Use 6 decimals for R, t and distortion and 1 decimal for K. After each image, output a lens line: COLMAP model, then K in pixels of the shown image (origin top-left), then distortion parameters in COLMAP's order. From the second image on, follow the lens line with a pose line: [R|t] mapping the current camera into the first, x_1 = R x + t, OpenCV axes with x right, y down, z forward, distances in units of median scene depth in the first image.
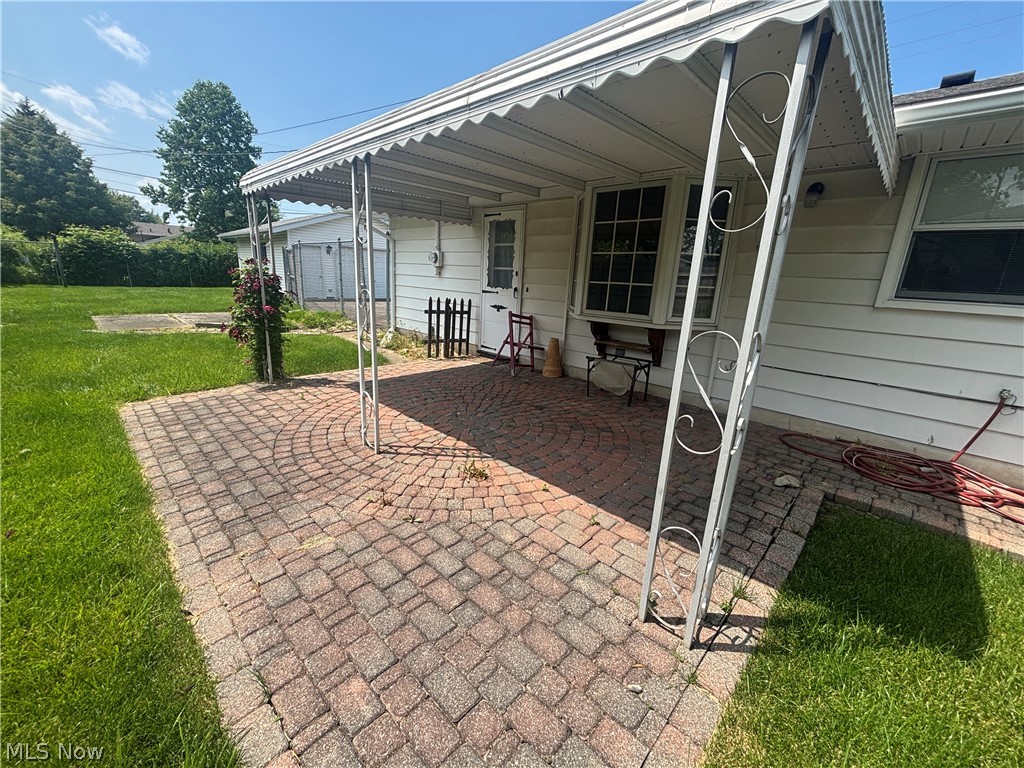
lens RADIAL K [[410.9, 0, 512.0], [0, 410.9, 384.0], [0, 0, 1]] dist [0.000550, -0.000187]
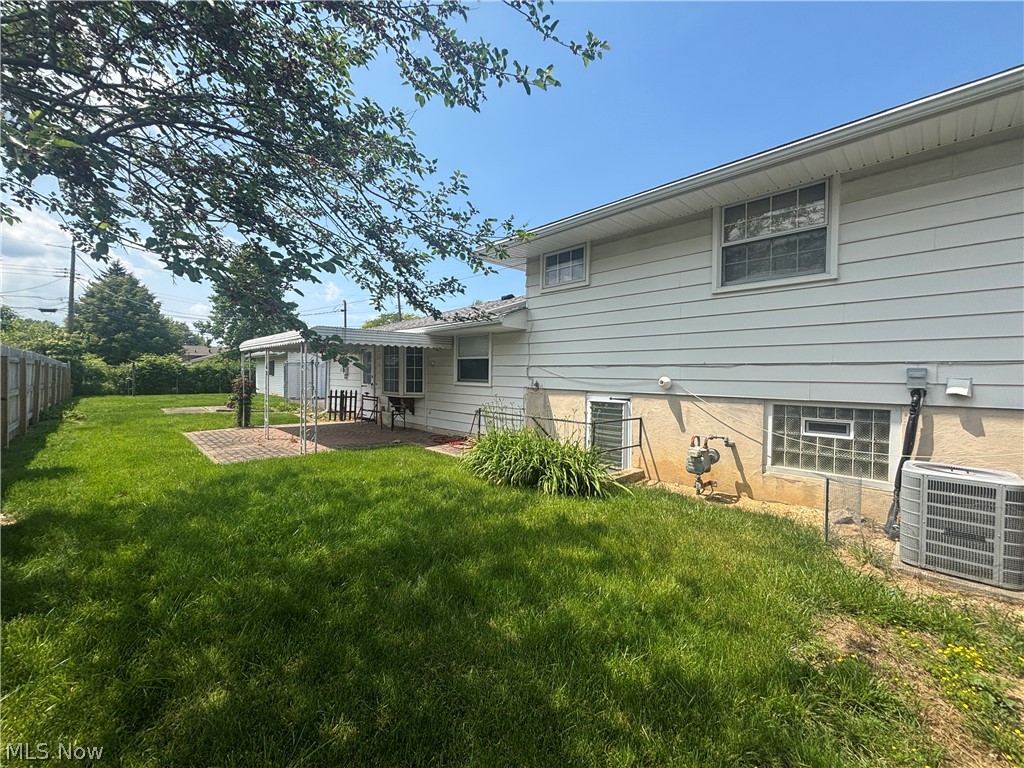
lens RADIAL K [[411.2, 0, 512.0], [0, 411.2, 384.0], [0, 0, 1]] dist [0.000261, 0.000250]
pose [[0.998600, -0.038717, -0.036039, 0.261023], [0.029270, 0.971992, -0.233186, 0.088499], [0.044057, 0.231805, 0.971764, -0.317772]]
